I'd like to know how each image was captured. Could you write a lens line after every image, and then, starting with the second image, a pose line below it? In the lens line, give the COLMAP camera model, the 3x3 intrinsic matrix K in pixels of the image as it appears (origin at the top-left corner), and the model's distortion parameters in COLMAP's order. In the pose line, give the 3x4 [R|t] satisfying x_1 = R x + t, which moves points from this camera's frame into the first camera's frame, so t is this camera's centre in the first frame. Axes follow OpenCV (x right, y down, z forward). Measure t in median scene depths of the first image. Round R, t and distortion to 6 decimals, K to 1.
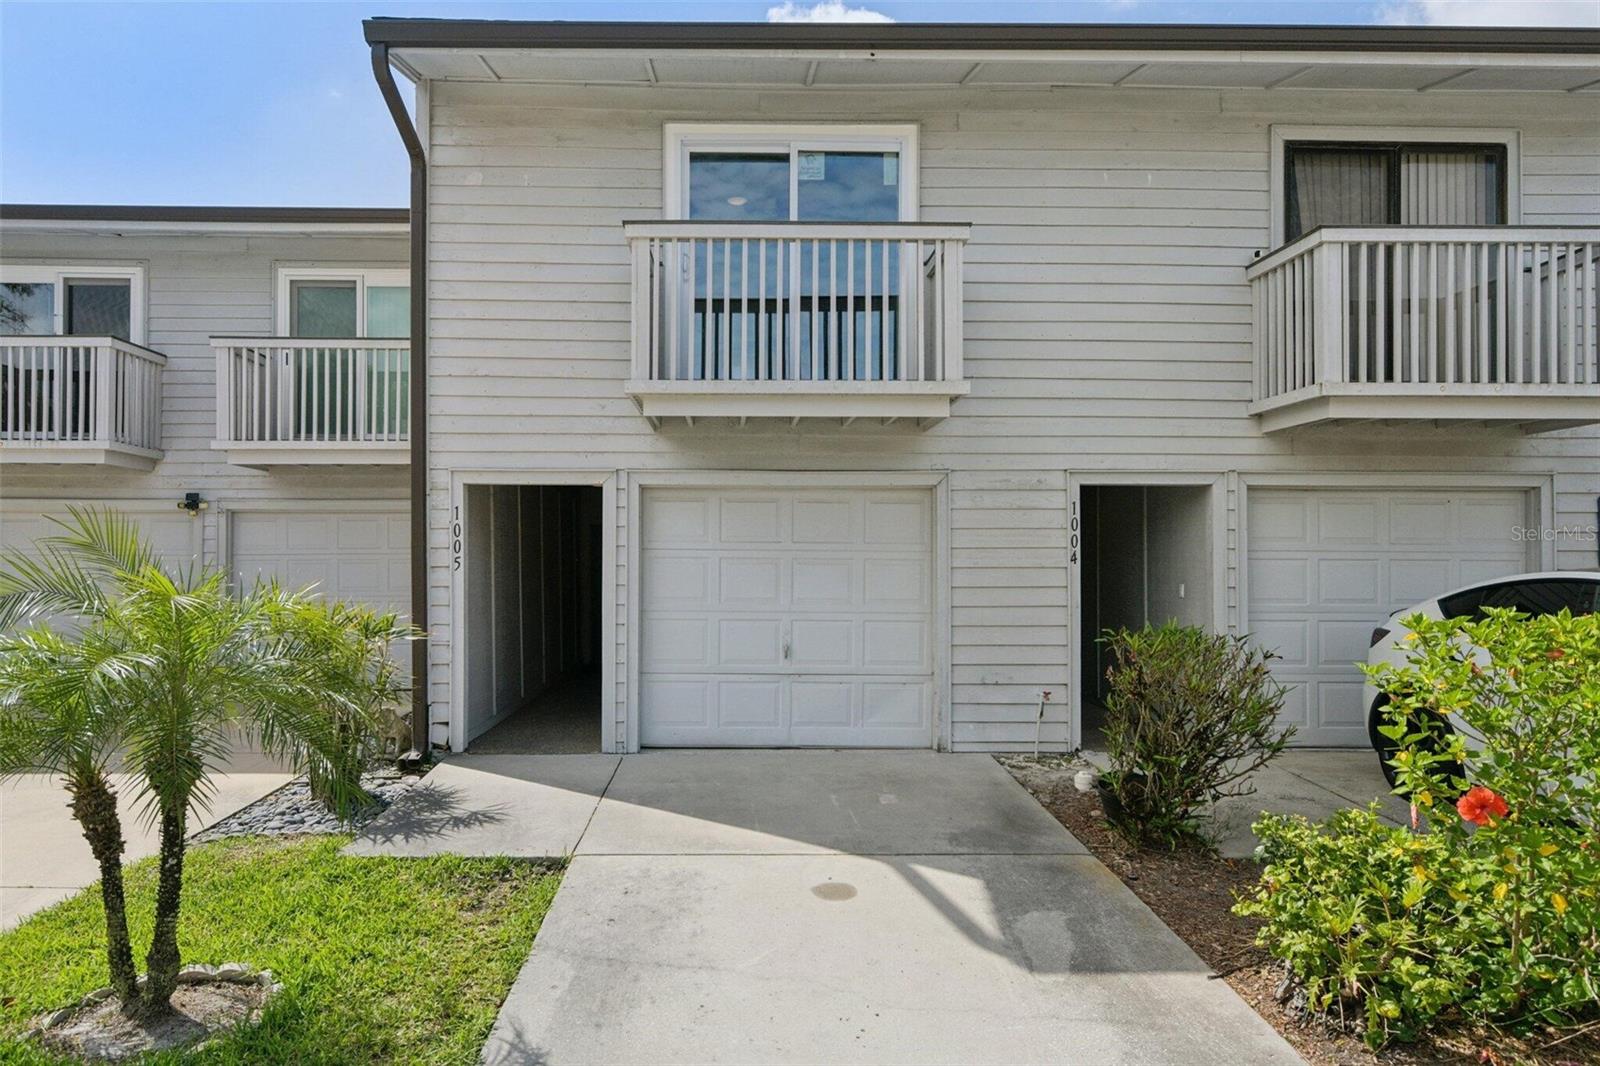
lens RADIAL K [[1013.1, 0, 799.9], [0, 1013.1, 563.5], [0, 0, 1]] dist [-0.001296, -0.001848]
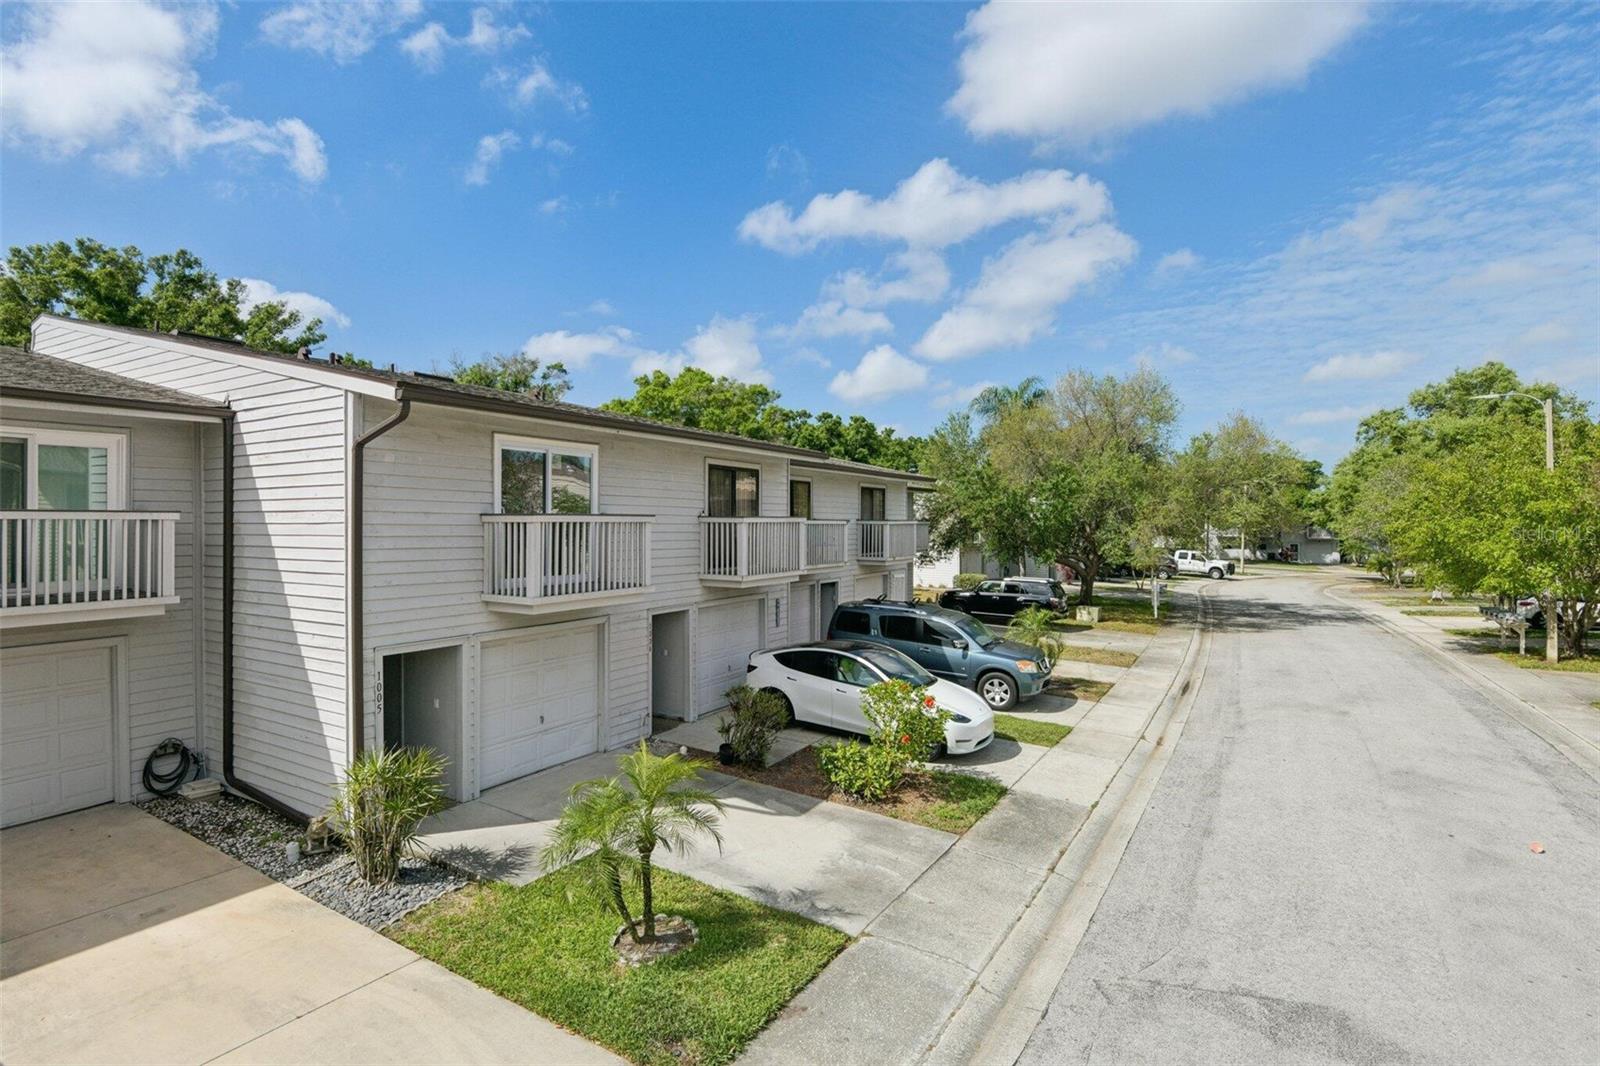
lens RADIAL K [[785.2, 0, 800.5], [0, 785.2, 520.5], [0, 0, 1]] dist [-0.003232, -0.010465]
pose [[0.515974, 0.002120, 0.856602, -1.023387], [-0.011241, 0.999928, 0.004296, -0.296545], [-0.856530, -0.011846, 0.515961, -0.155873]]
